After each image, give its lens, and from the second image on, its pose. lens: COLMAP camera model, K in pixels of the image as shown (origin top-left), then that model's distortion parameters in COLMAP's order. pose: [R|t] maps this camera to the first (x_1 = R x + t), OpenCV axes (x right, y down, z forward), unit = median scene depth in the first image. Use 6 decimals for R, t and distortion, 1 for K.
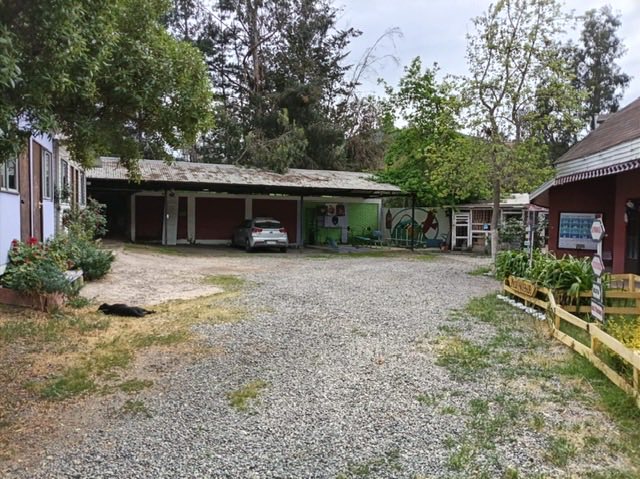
lens RADIAL K [[474.1, 0, 317.3], [0, 474.1, 238.1], [0, 0, 1]] dist [0.045058, -0.072516]
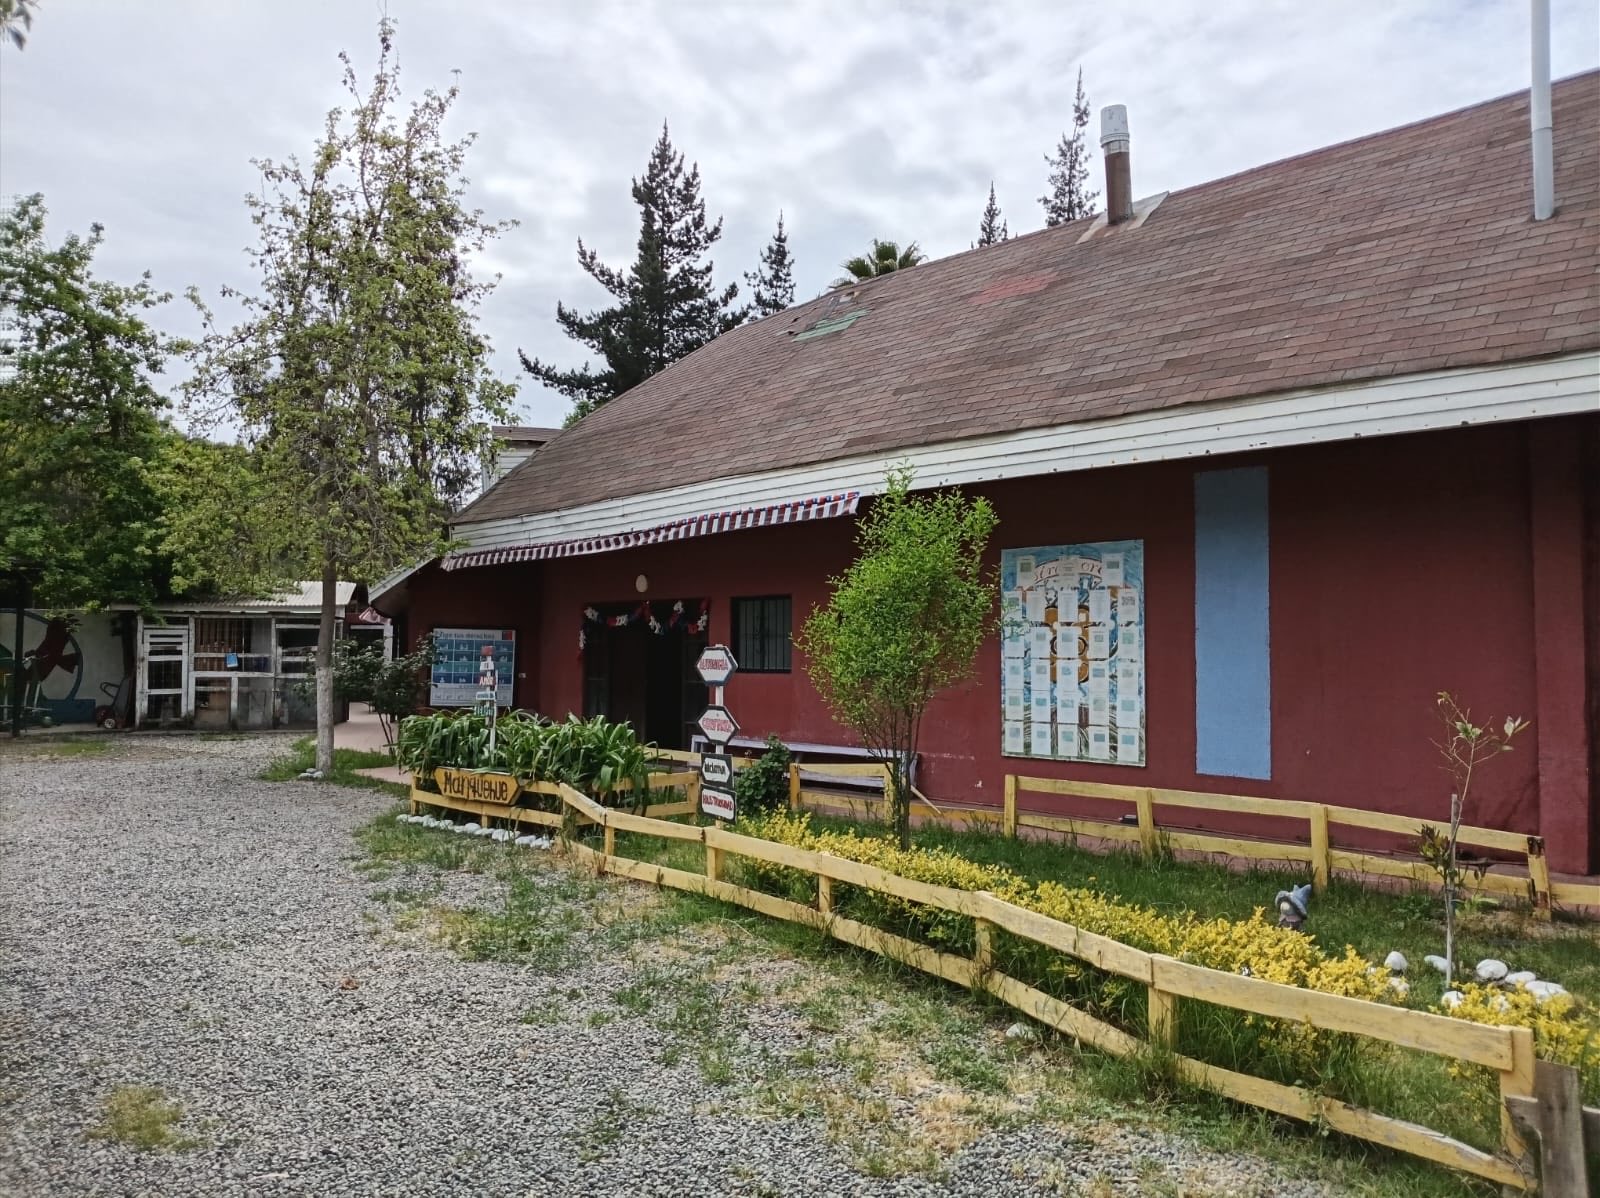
lens RADIAL K [[1185.3, 0, 811.2], [0, 1185.3, 601.3], [0, 0, 1]] dist [0.045058, -0.072516]
pose [[0.637506, 0.022078, 0.770129, -0.103578], [0.033795, 0.997826, -0.056581, -0.001648], [-0.769704, 0.062097, 0.635374, -0.003896]]
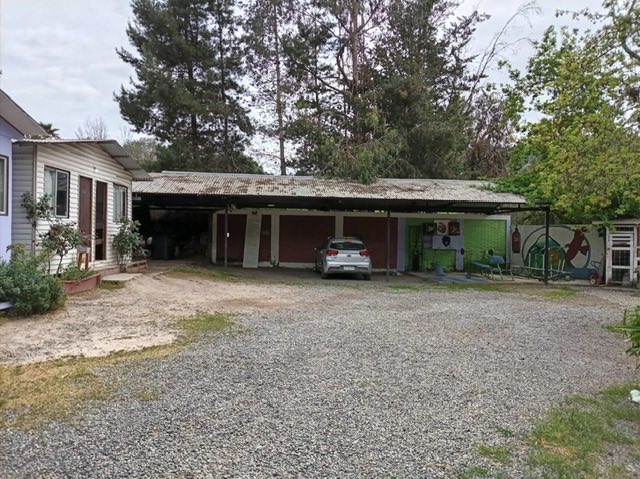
lens RADIAL K [[474.1, 0, 322.7], [0, 474.1, 233.8], [0, 0, 1]] dist [0.045058, -0.072516]
pose [[0.951697, 0.001253, -0.307036, 0.099447], [-0.017120, 0.998653, -0.048990, -0.008087], [0.306560, 0.051880, 0.950436, 0.190011]]
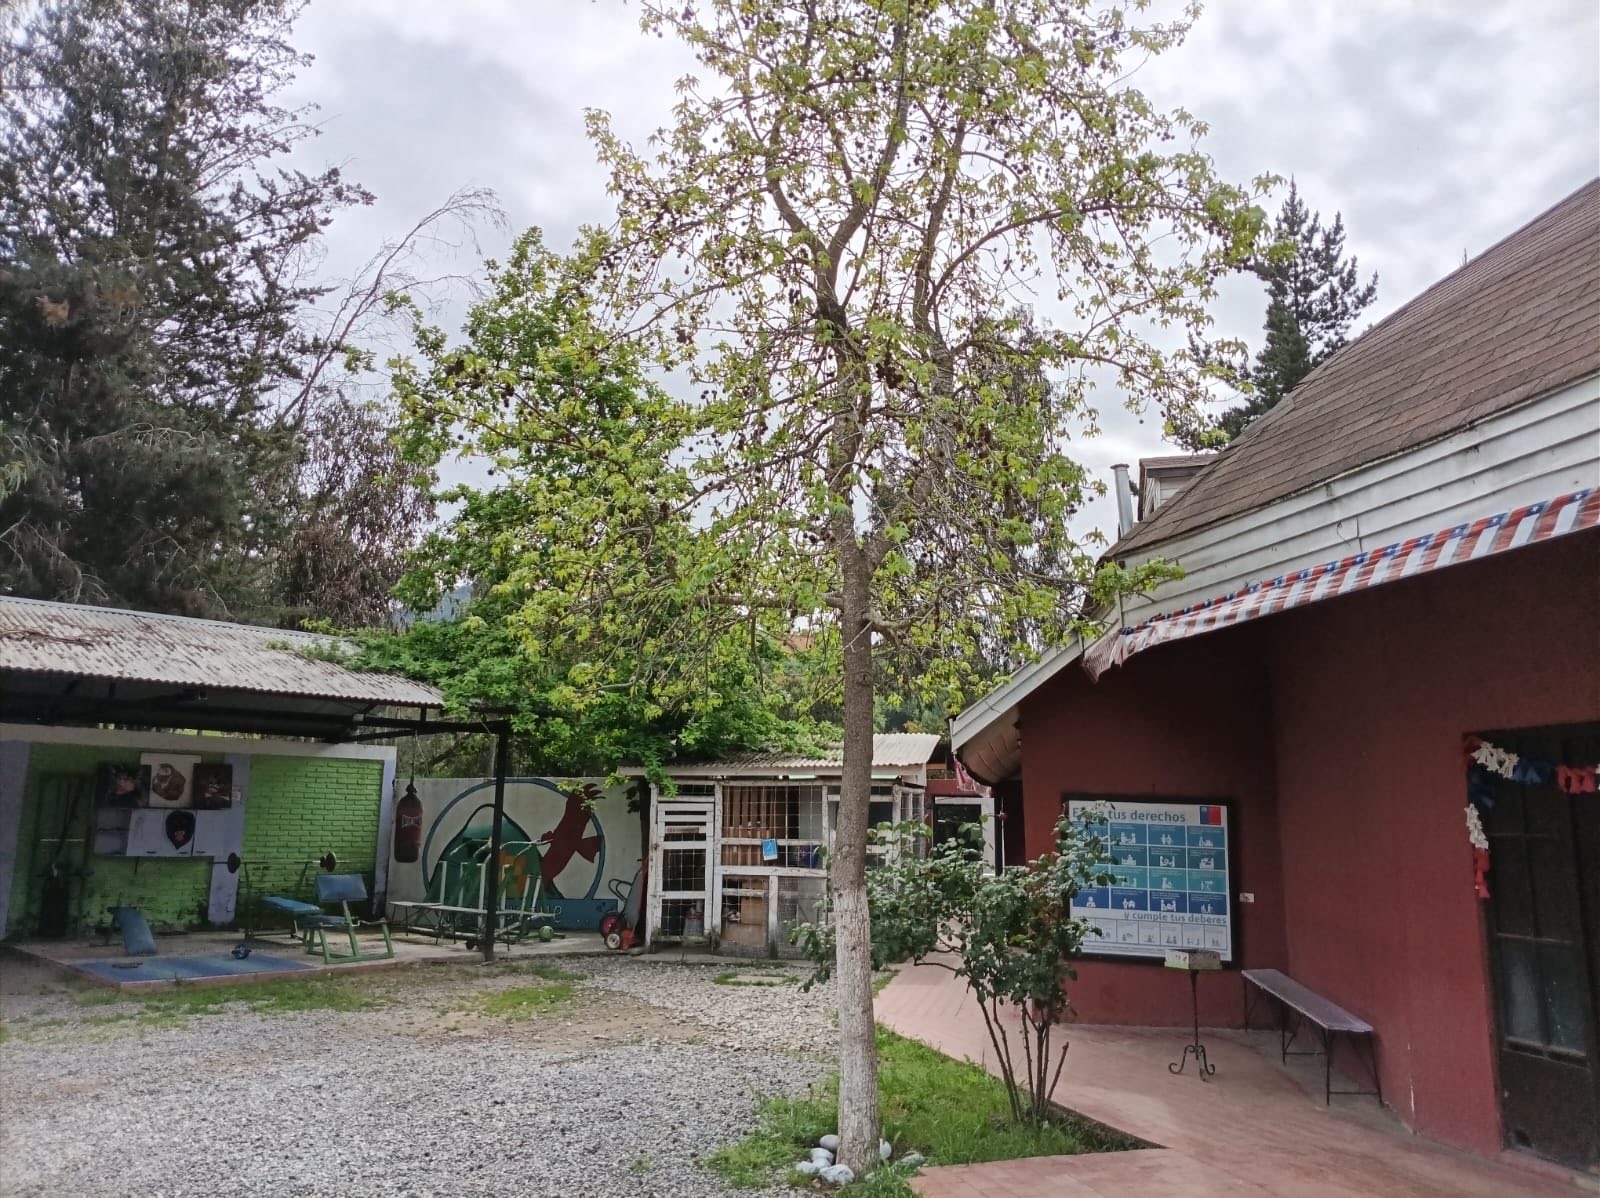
lens RADIAL K [[1185.3, 0, 807.3], [0, 1185.3, 612.8], [0, 0, 1]] dist [0.045058, -0.072516]
pose [[0.925107, 0.064848, 0.374128, 0.114118], [0.014256, 0.978682, -0.204888, -0.018271], [-0.379439, 0.194877, 0.904461, 0.360816]]
